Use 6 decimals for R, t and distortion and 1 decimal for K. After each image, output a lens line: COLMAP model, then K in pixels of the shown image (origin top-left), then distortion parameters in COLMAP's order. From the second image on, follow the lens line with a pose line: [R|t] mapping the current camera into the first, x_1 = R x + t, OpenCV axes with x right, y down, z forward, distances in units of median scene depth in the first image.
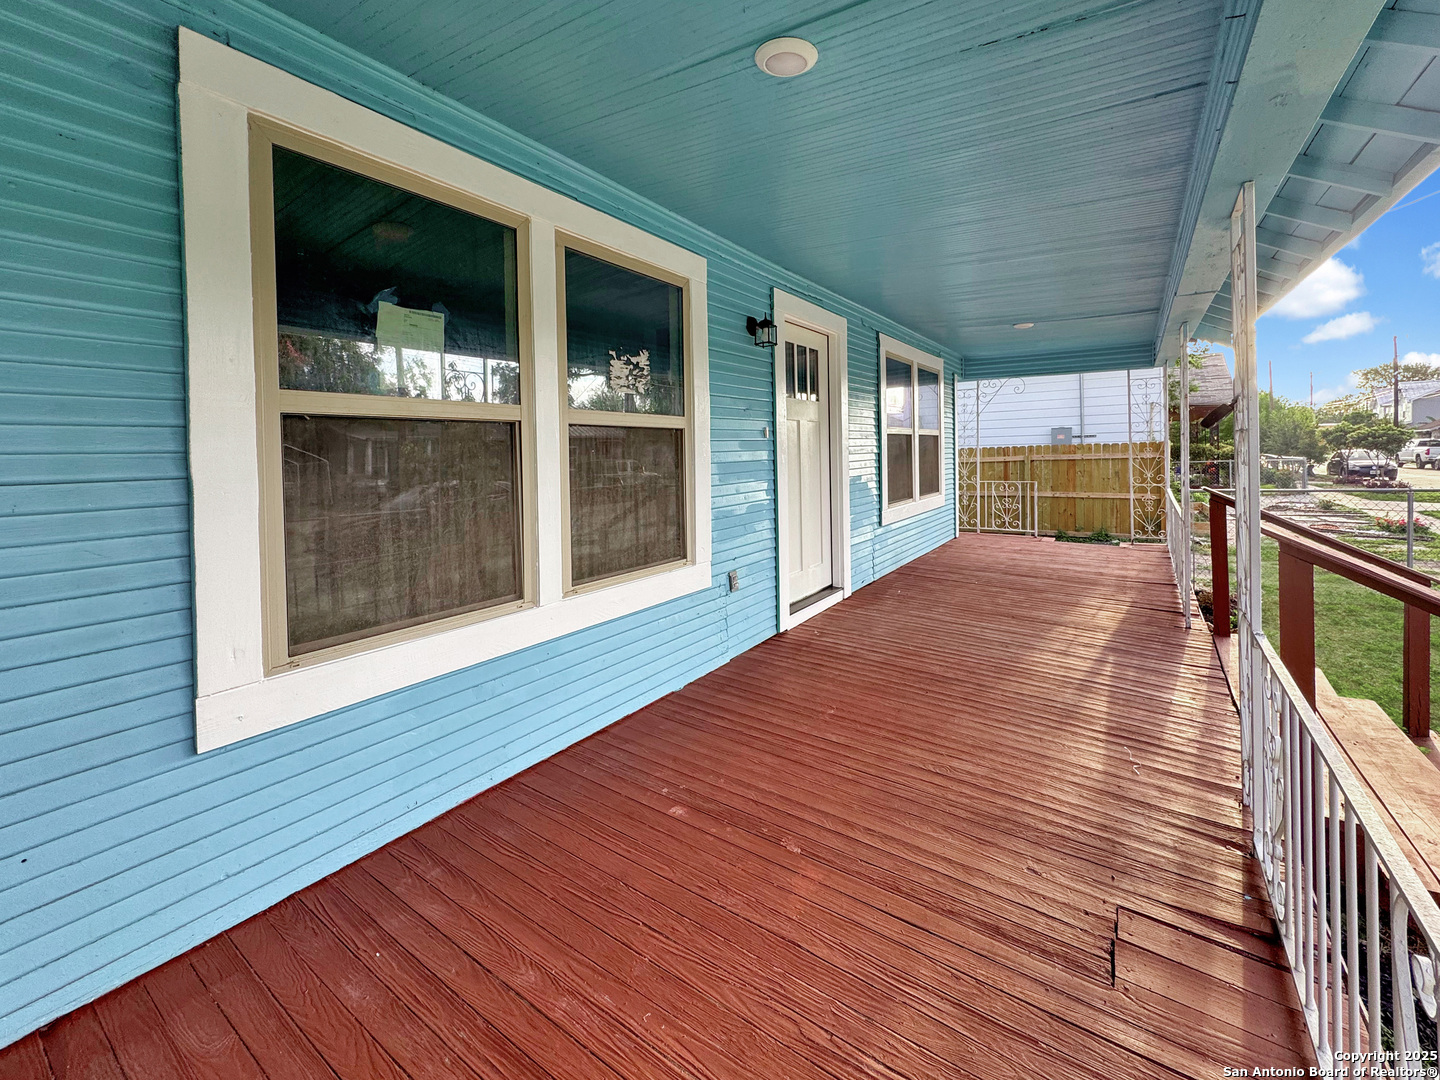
lens RADIAL K [[610.3, 0, 727.6], [0, 610.3, 451.3], [0, 0, 1]] dist [-0.000294, -0.000129]
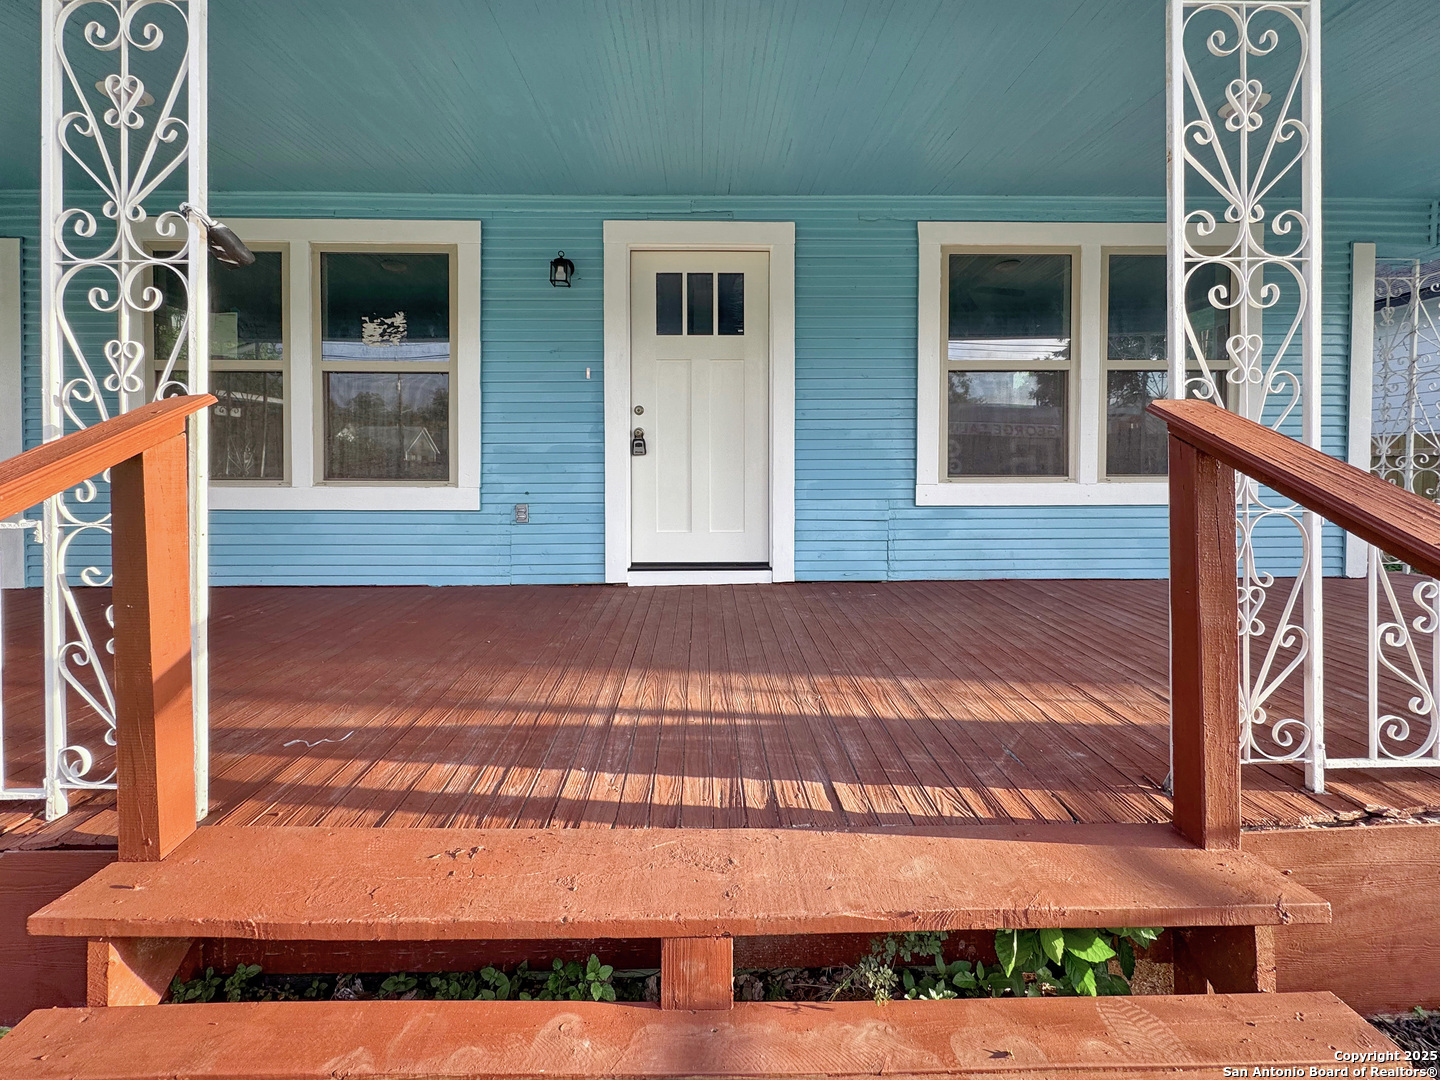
lens RADIAL K [[594.5, 0, 720.5], [0, 594.5, 469.8], [0, 0, 1]] dist [-0.000082, 0.000052]
pose [[0.564491, 0.019412, -0.825211, 1.173162], [-0.010599, 0.999811, 0.016270, 0.127524], [0.825371, -0.000438, 0.564591, 0.771224]]
